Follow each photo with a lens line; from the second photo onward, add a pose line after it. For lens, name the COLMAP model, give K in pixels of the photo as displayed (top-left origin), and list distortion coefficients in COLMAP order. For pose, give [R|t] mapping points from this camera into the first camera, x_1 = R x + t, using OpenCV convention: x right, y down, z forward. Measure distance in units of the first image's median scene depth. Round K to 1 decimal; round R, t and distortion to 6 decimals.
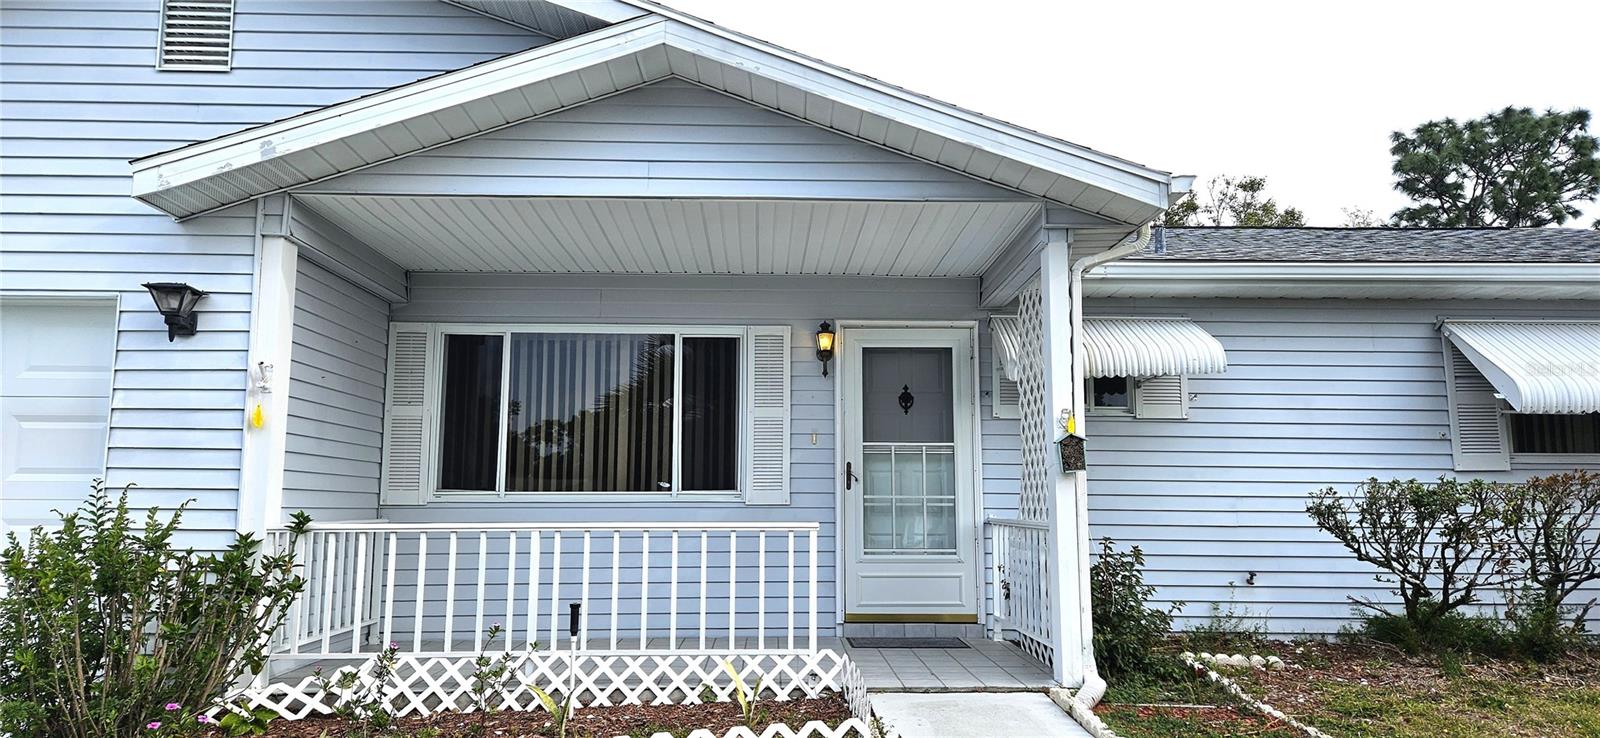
lens RADIAL K [[1017.3, 0, 800.0], [0, 1017.3, 369.0], [0, 0, 1]] dist [0.002766, -0.000959]
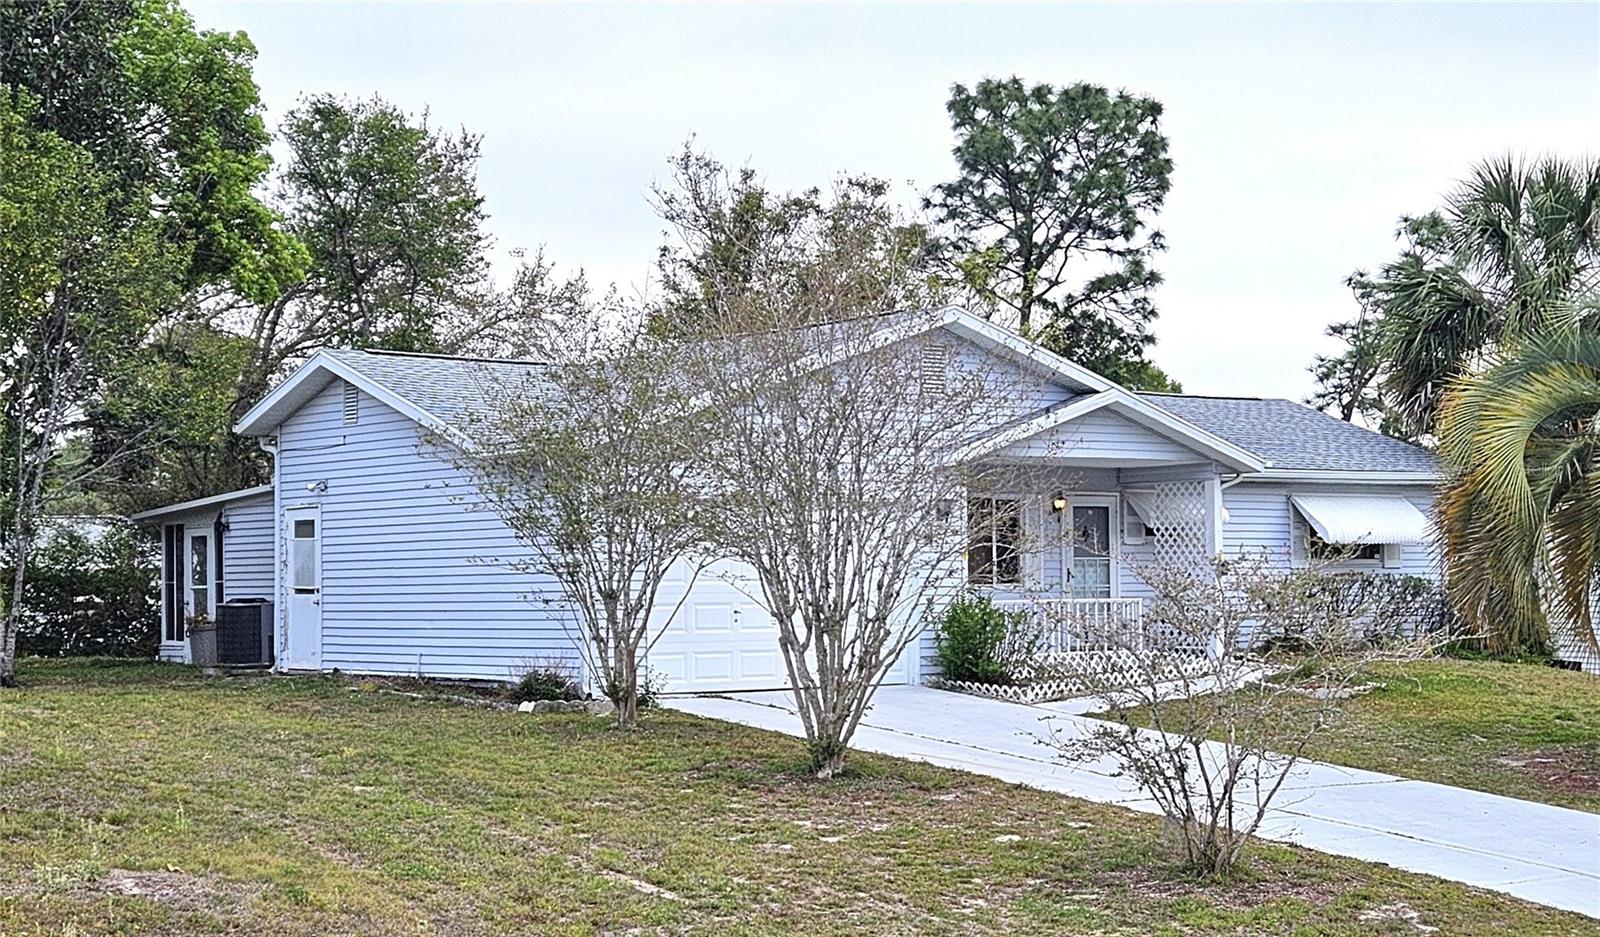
lens RADIAL K [[2693.6, 0, 800.0], [0, 2693.6, 468.5], [0, 0, 1]] dist [0.015590, 0.028342]
pose [[0.806193, 0.009249, 0.591581, -0.771689], [-0.065149, 0.995185, 0.073225, -0.099175], [-0.588055, -0.097575, 0.802914, -0.631003]]
